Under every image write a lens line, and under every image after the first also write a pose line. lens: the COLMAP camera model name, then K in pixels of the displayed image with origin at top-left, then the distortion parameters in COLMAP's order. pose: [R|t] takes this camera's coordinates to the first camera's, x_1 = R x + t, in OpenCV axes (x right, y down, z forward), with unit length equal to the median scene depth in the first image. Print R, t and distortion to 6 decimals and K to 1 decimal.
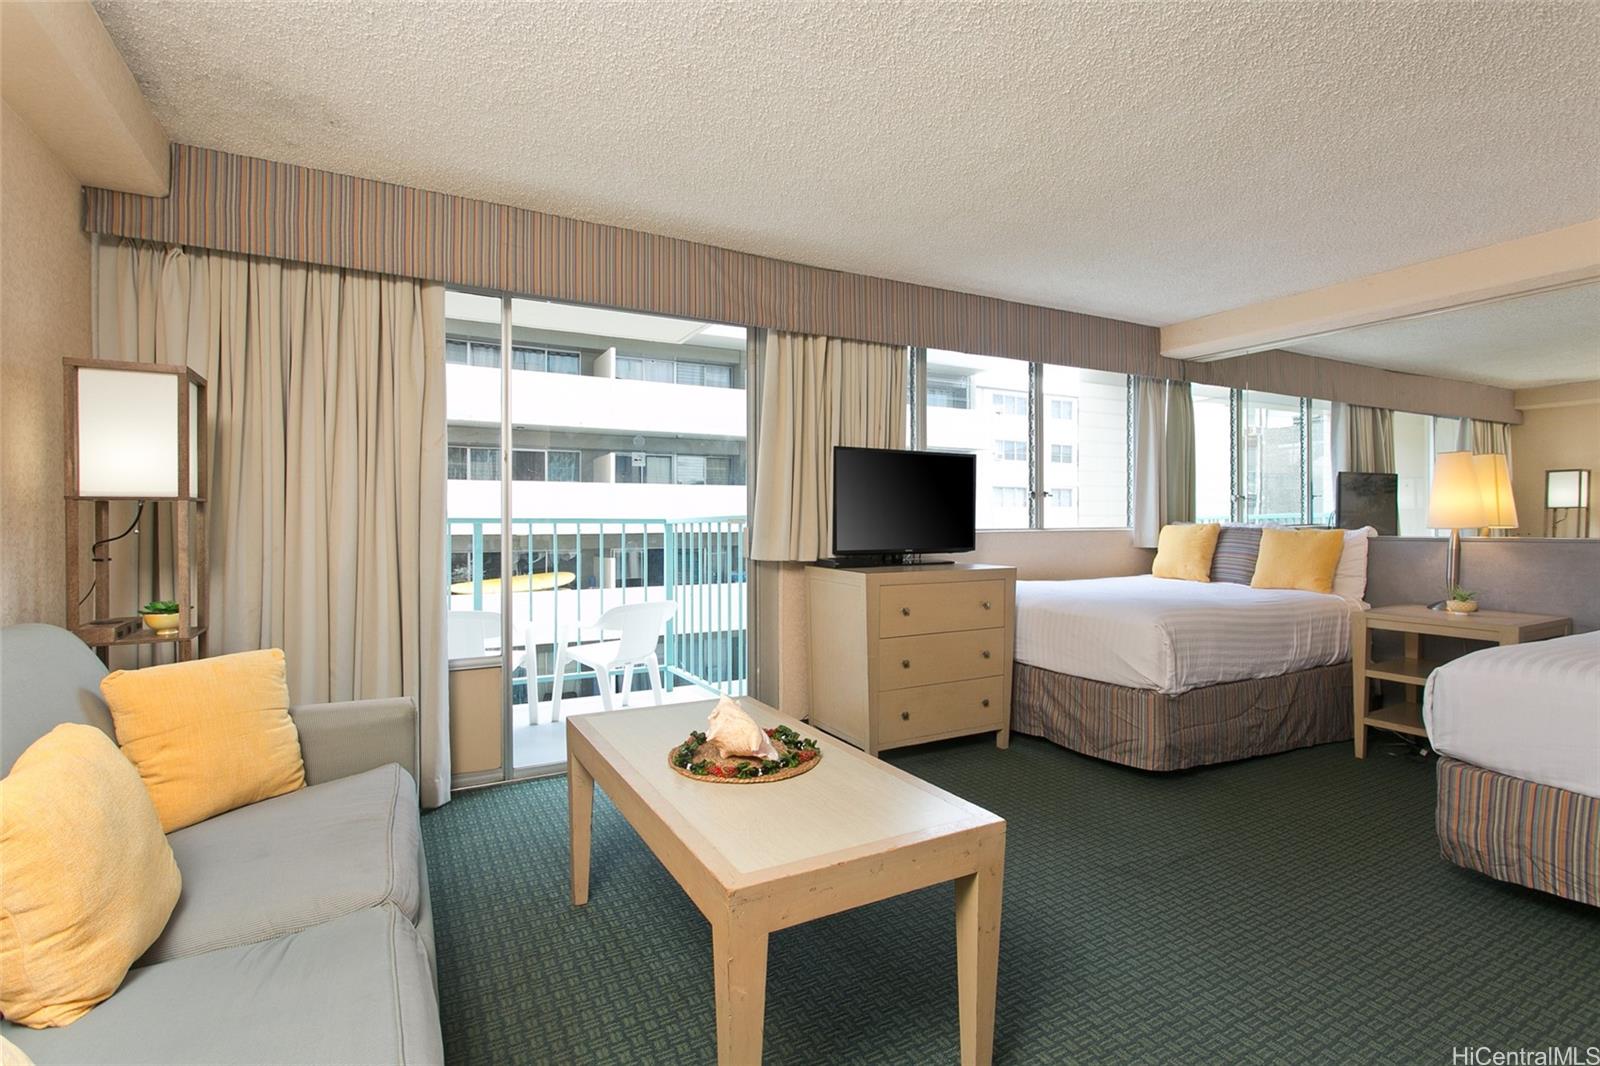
lens RADIAL K [[747.3, 0, 800.0], [0, 747.3, 533.0], [0, 0, 1]] dist [0.003094, 0.000284]
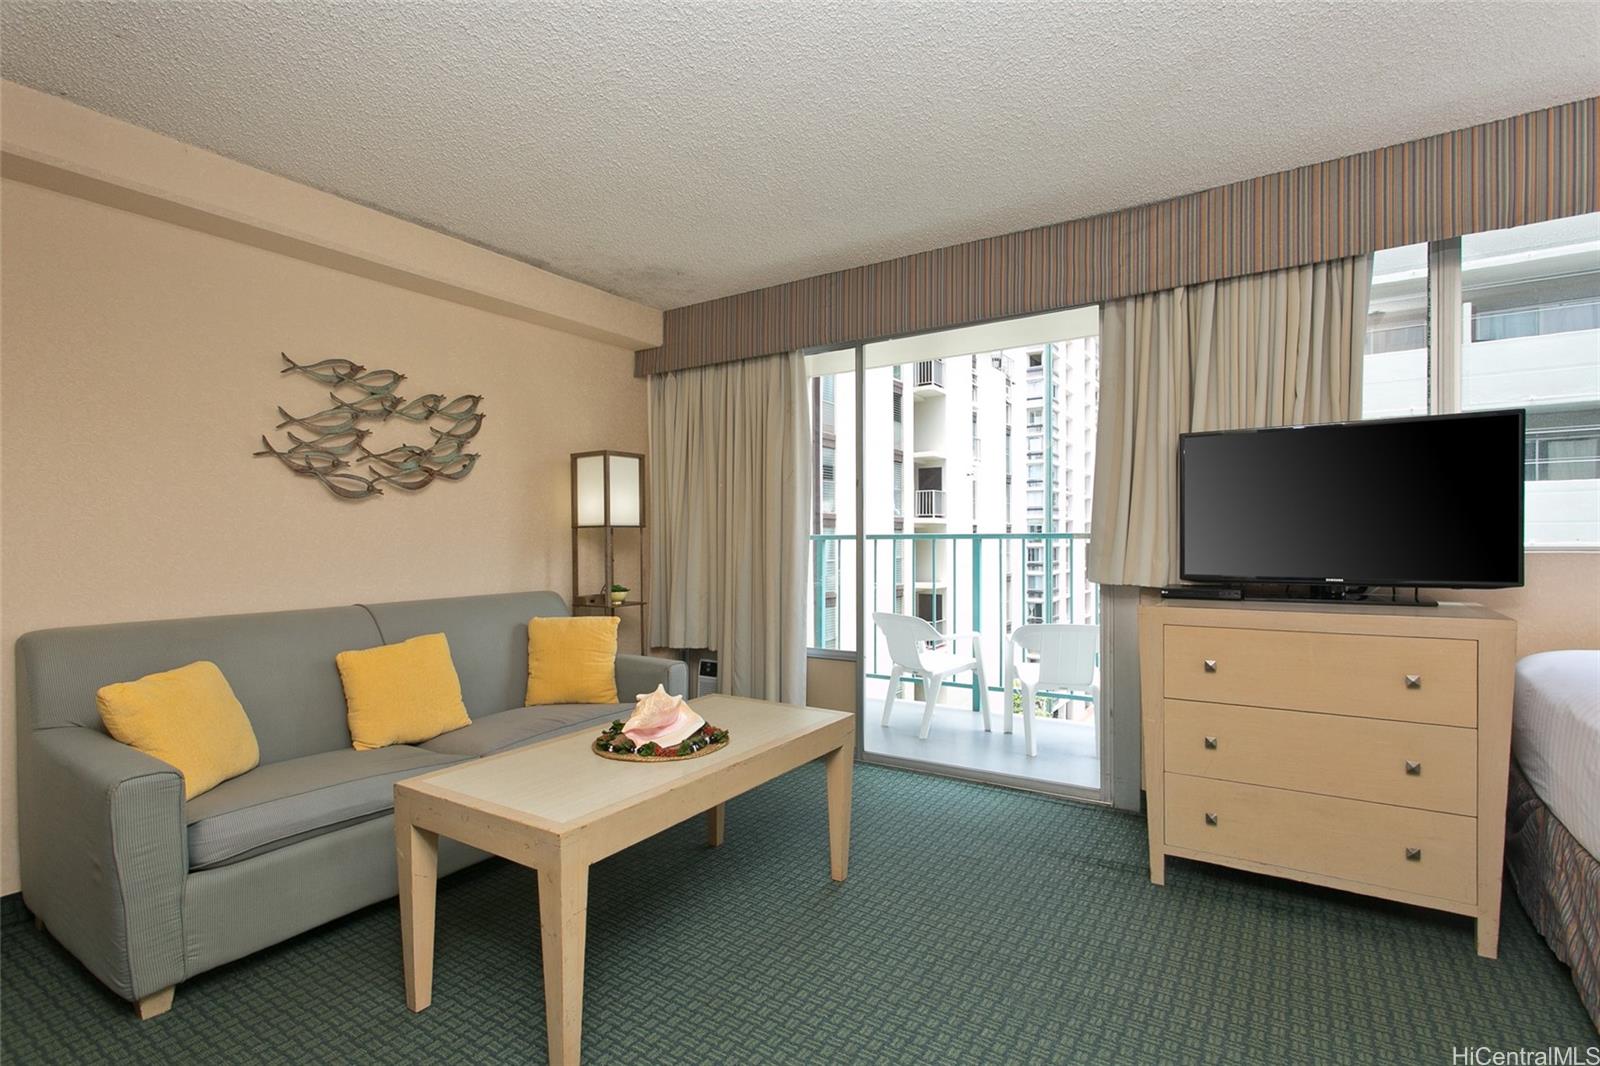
lens RADIAL K [[760.6, 0, 792.0], [0, 760.6, 541.6], [0, 0, 1]] dist [0.003305, 0.000889]
pose [[0.474421, 0.004287, -0.880288, 0.525348], [-0.005736, 0.999982, 0.001778, -0.008531], [0.880279, 0.004206, 0.474437, 0.302240]]
